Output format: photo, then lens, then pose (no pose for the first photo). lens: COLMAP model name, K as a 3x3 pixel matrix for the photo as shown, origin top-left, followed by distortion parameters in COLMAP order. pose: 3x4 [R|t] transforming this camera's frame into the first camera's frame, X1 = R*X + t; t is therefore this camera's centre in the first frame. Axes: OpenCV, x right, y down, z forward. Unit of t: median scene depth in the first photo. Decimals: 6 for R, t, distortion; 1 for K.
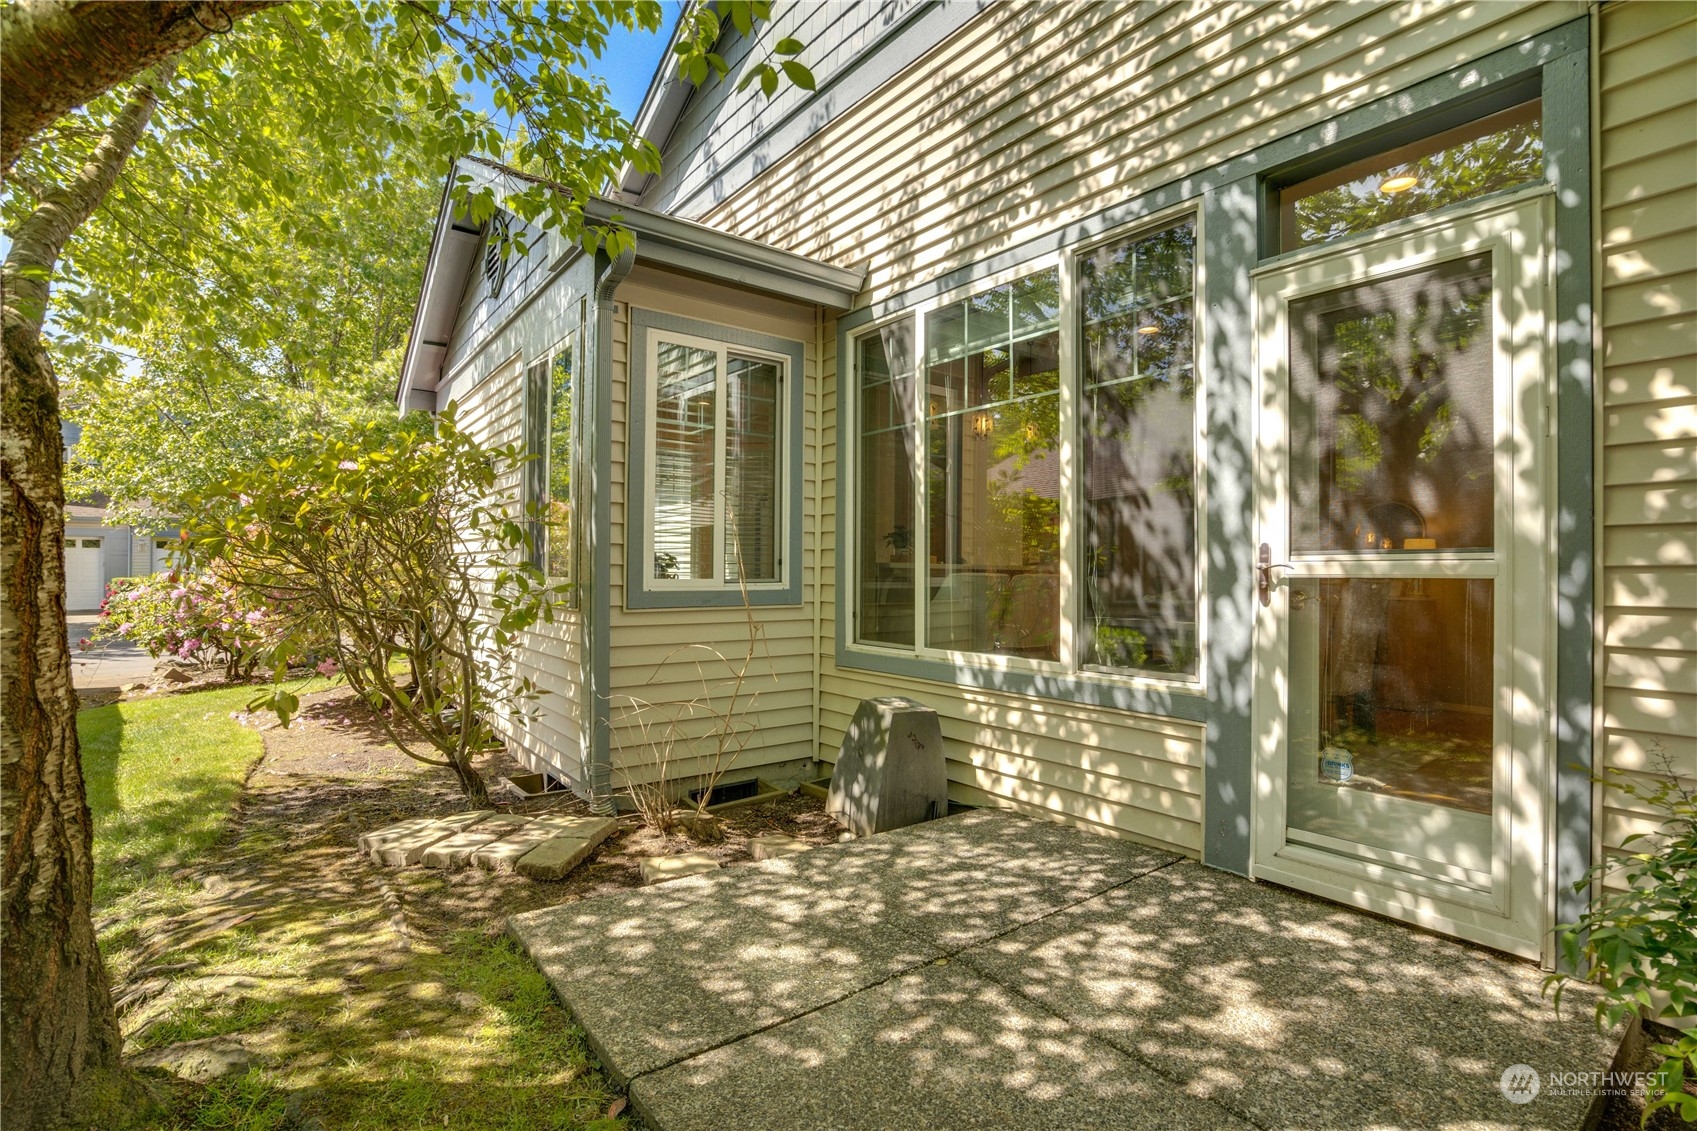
lens RADIAL K [[788.7, 0, 841.0], [0, 788.7, 567.2], [0, 0, 1]] dist [-0.038713, 0.002926]
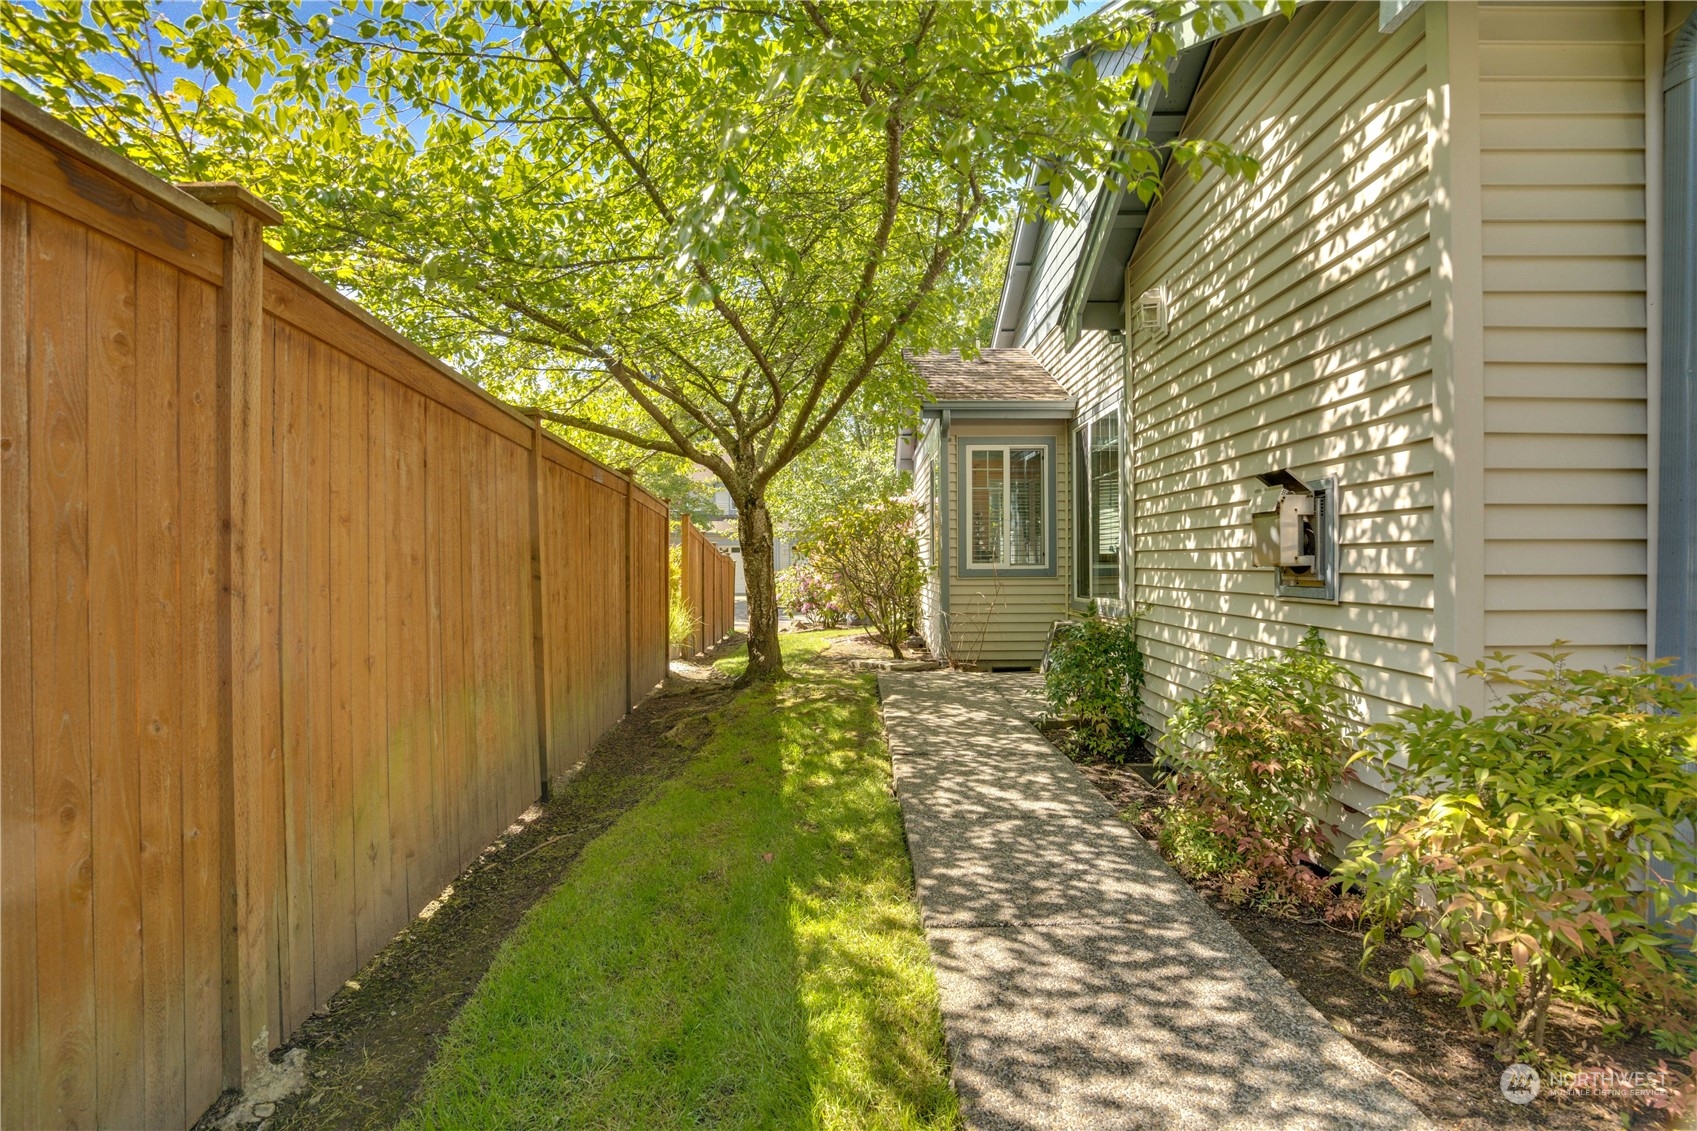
lens RADIAL K [[788.7, 0, 846.5], [0, 788.7, 566.3], [0, 0, 1]] dist [-0.038713, 0.002926]
pose [[0.788511, -0.008403, -0.614963, 0.709267], [0.010813, 0.999942, 0.000200, 0.017852], [0.614925, -0.006807, 0.788556, -0.777196]]
